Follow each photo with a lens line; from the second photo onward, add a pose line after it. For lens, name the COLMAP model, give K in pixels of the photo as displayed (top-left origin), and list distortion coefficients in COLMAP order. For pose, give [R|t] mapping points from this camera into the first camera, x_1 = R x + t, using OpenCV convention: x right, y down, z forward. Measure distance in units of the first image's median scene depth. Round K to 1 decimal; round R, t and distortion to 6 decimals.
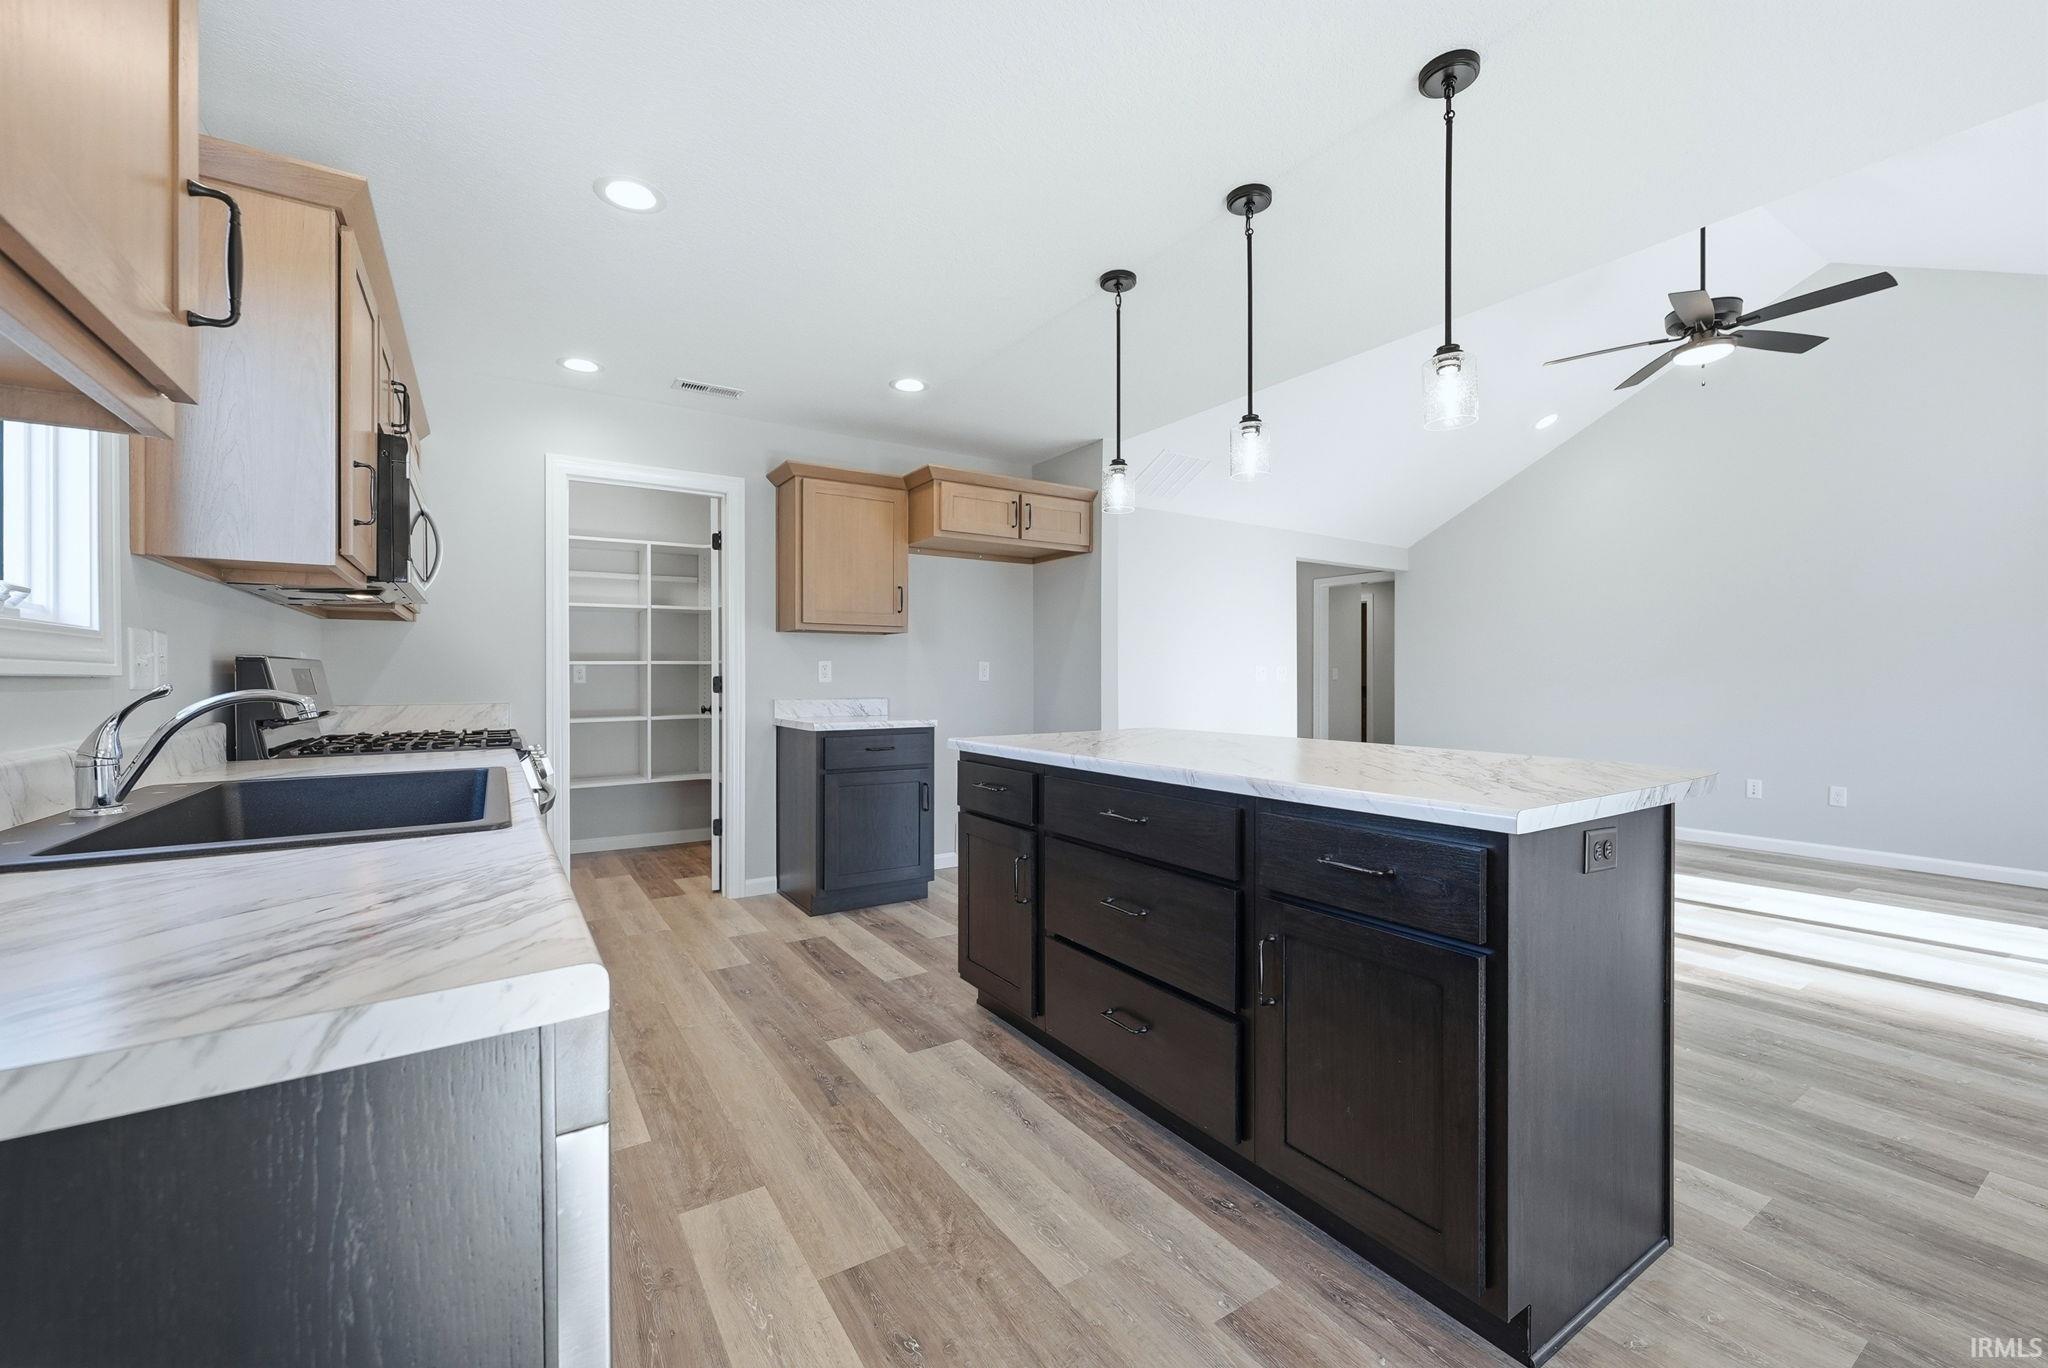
lens RADIAL K [[830.5, 0, 1021.4], [0, 830.5, 685.4], [0, 0, 1]] dist [-0.002449, 0.000090]
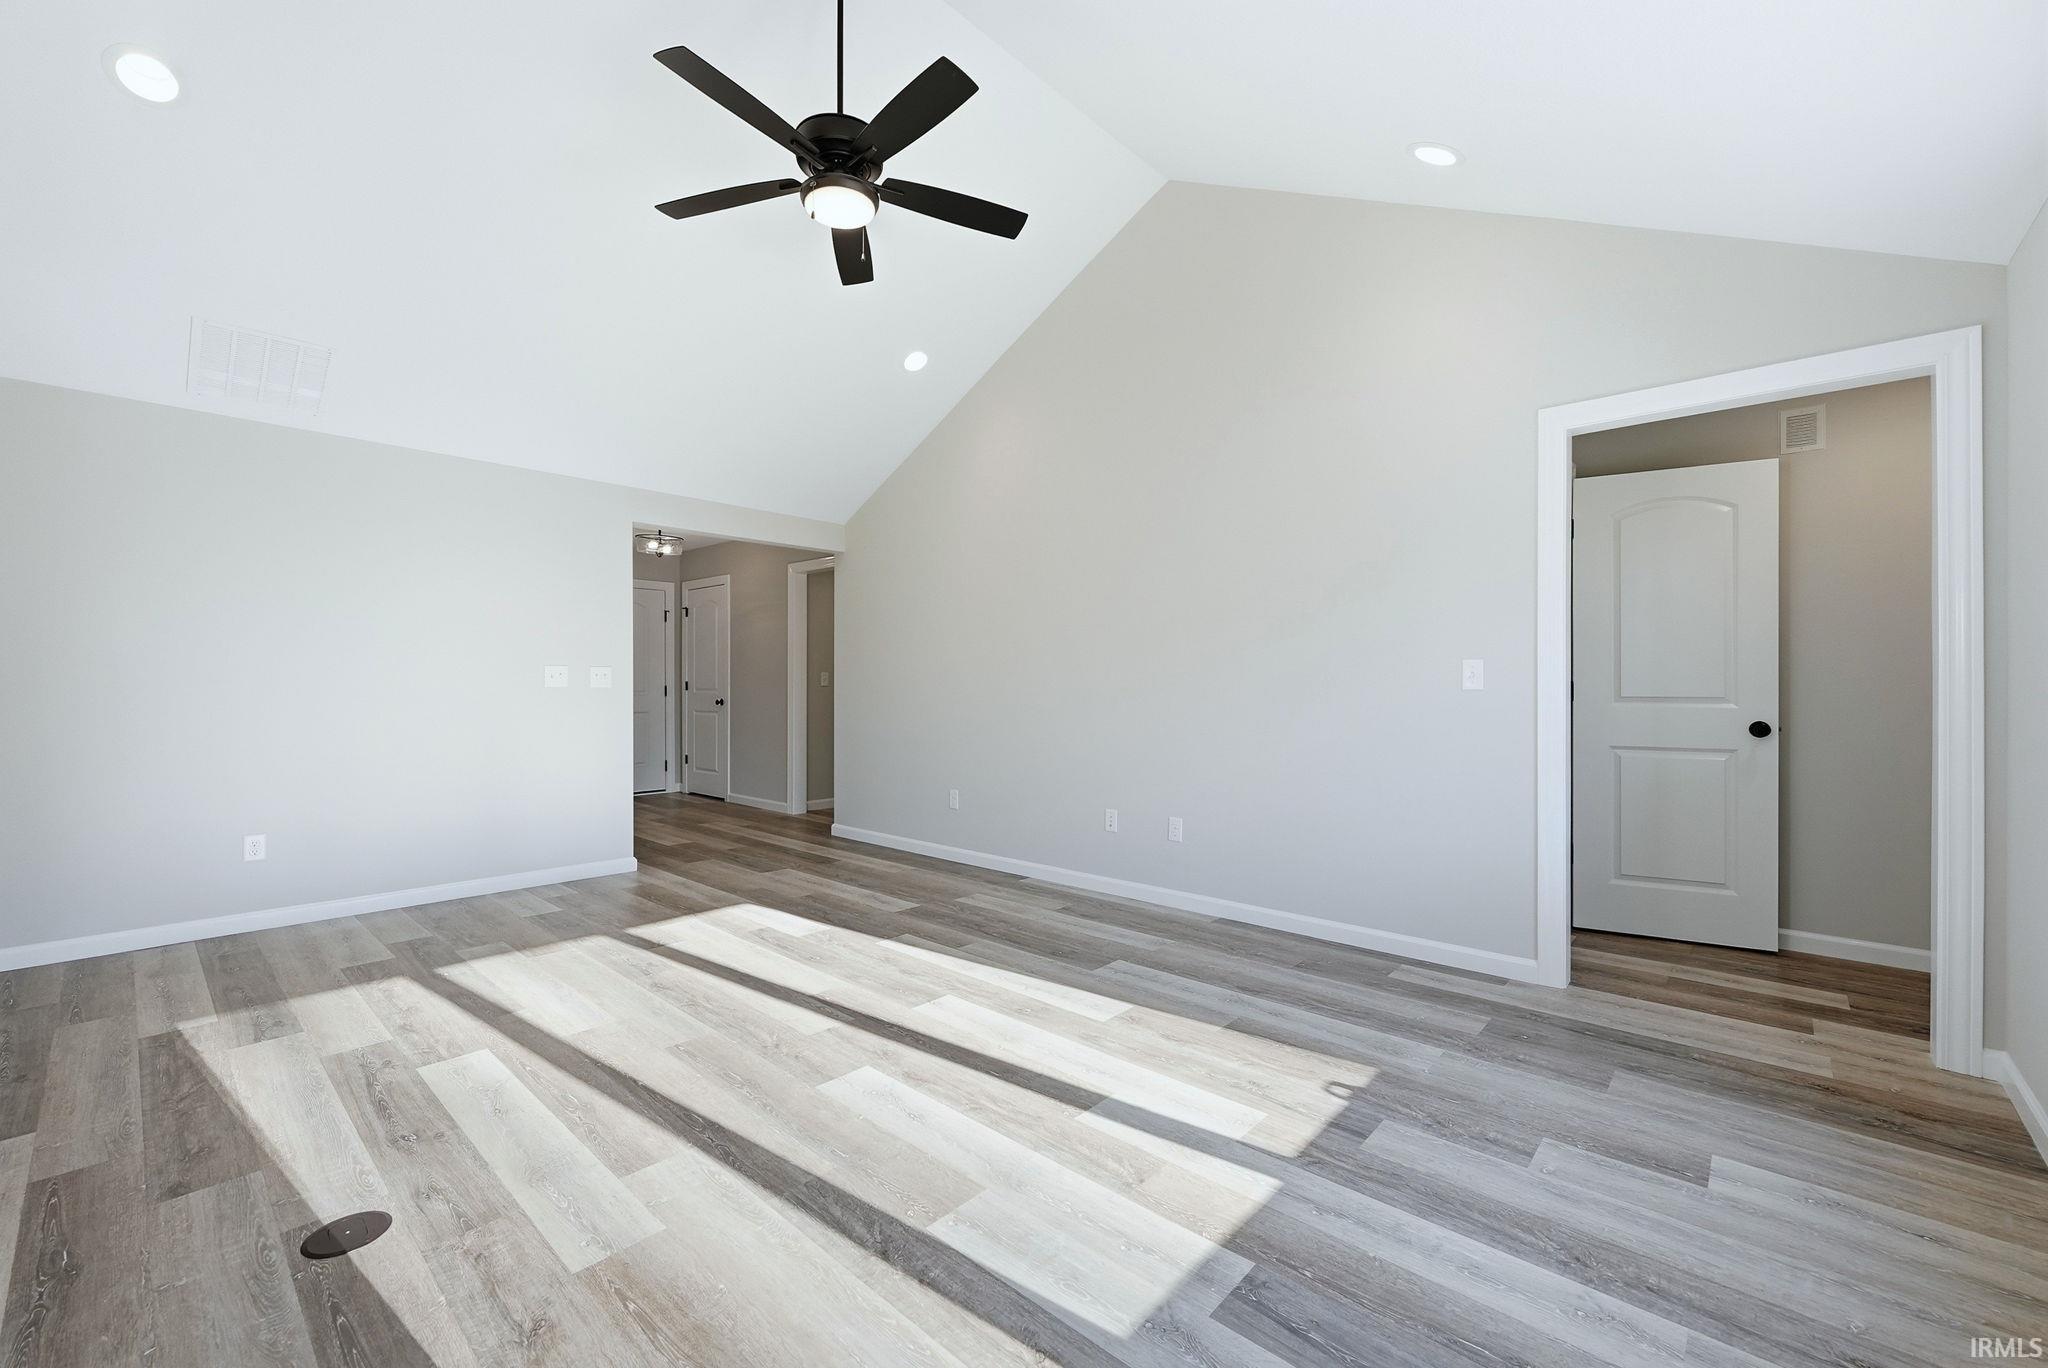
lens RADIAL K [[830.5, 0, 1021.4], [0, 830.5, 685.4], [0, 0, 1]] dist [-0.002449, 0.000090]
pose [[0.967058, 0.001476, 0.254551, 0.833232], [0.001102, 0.999950, -0.009985, -0.001628], [-0.254553, 0.009937, 0.967008, 0.313405]]
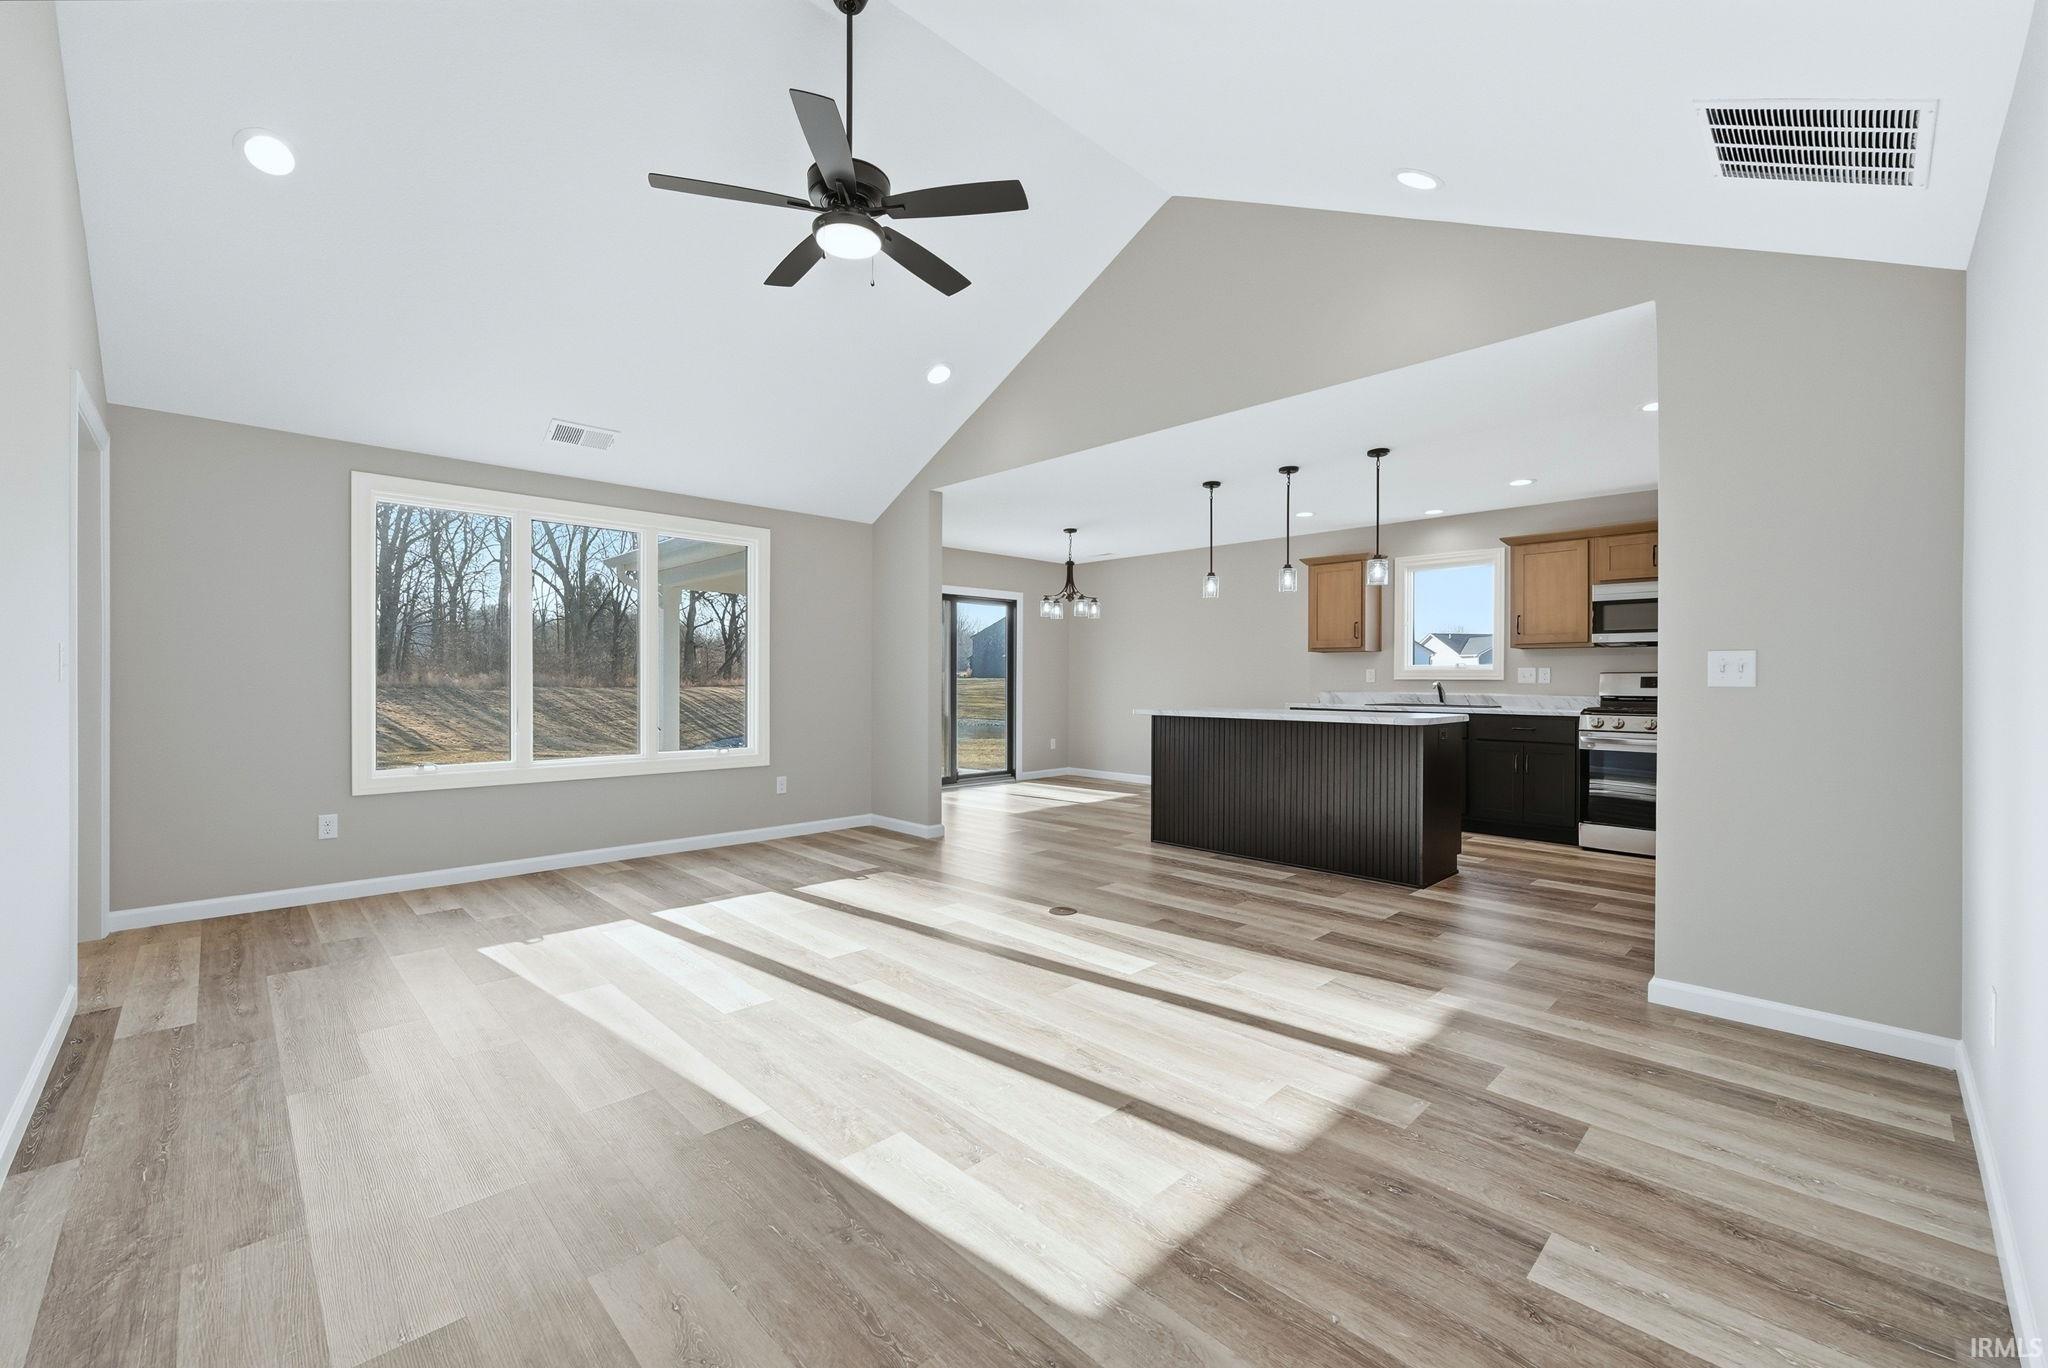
lens RADIAL K [[830.5, 0, 1021.4], [0, 830.5, 685.4], [0, 0, 1]] dist [-0.002449, 0.000090]
pose [[-0.979735, -0.001524, -0.200290, 0.859171], [-0.005013, 0.999844, 0.016914, -0.017148], [0.200233, 0.017575, -0.979591, 1.827578]]
